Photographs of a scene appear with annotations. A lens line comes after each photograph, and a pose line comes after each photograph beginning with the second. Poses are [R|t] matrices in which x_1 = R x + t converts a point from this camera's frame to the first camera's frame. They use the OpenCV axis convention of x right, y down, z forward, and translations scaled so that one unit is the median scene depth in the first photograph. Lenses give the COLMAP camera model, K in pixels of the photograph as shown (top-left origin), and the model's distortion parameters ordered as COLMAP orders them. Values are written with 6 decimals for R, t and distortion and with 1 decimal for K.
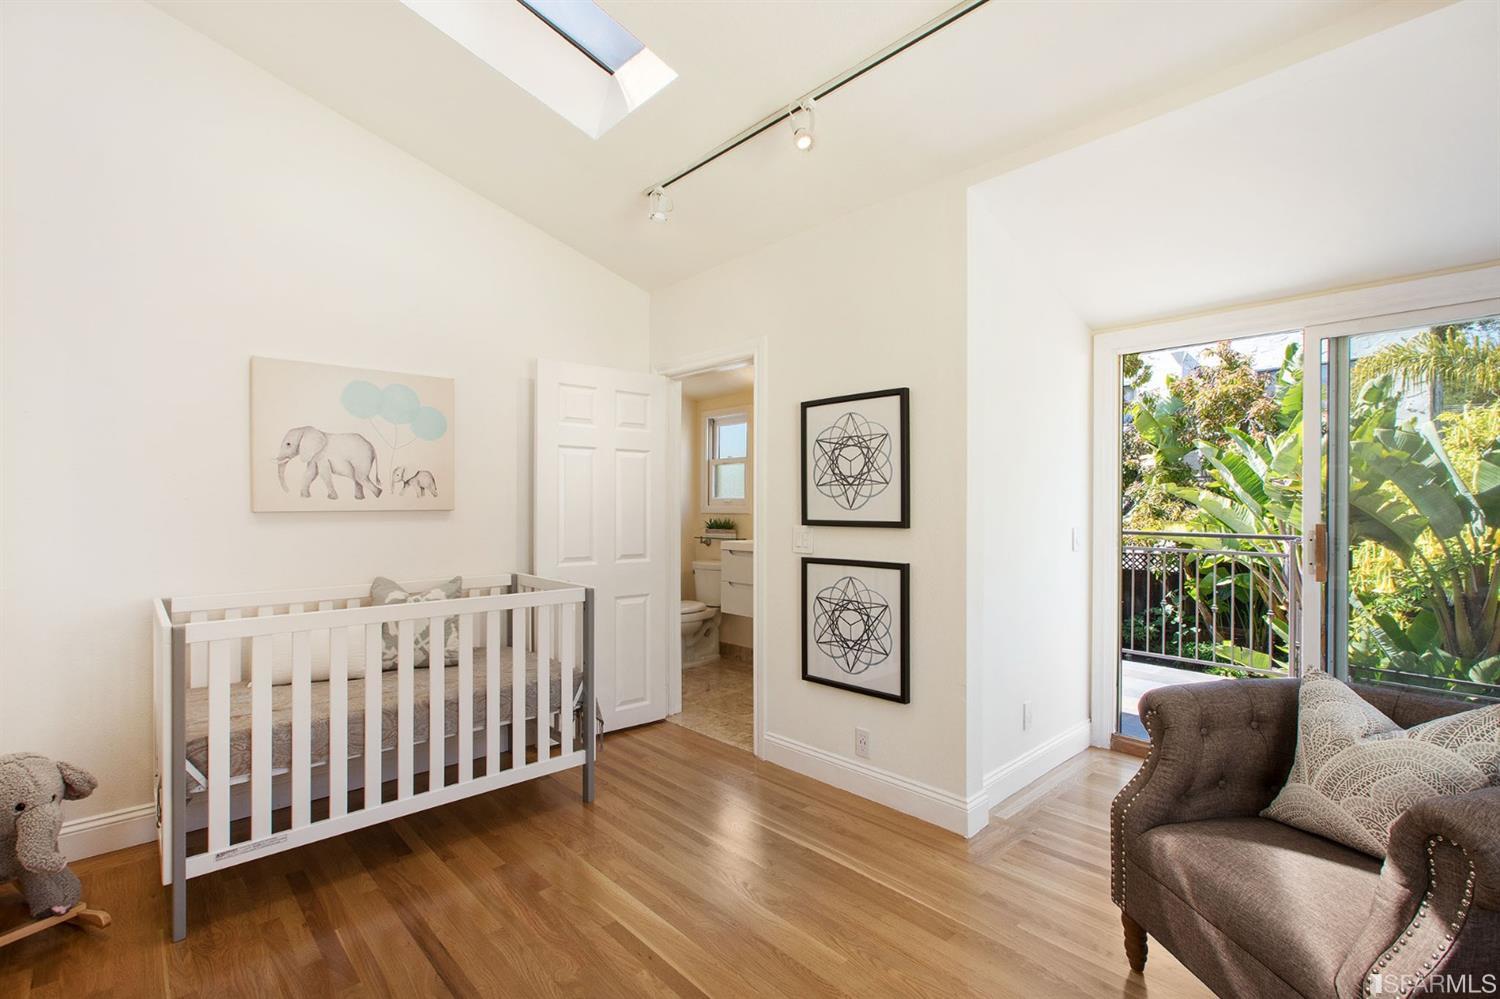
lens RADIAL K [[682.9, 0, 750.4], [0, 682.9, 504.6], [0, 0, 1]] dist [0.005772, 0.003527]
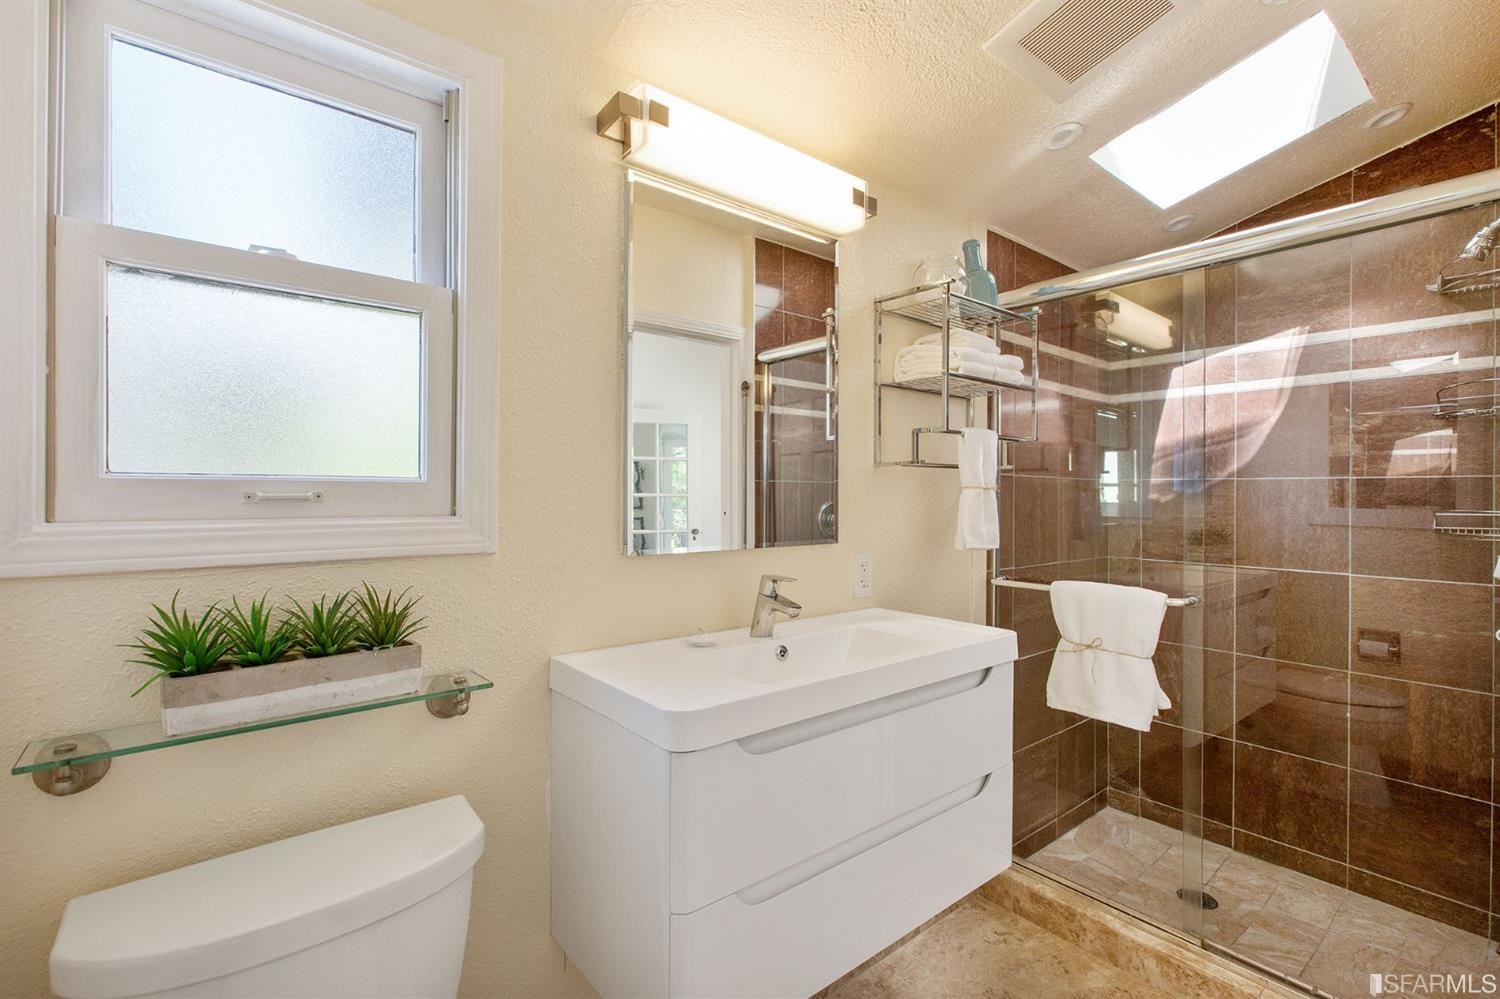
lens RADIAL K [[682.9, 0, 750.8], [0, 682.9, 498.8], [0, 0, 1]] dist [0.005772, 0.003527]
pose [[0.066021, 0.002326, 0.997816, -0.204225], [-0.004407, 0.999988, -0.002040, -0.004287], [-0.997809, -0.004263, 0.066030, 0.872222]]
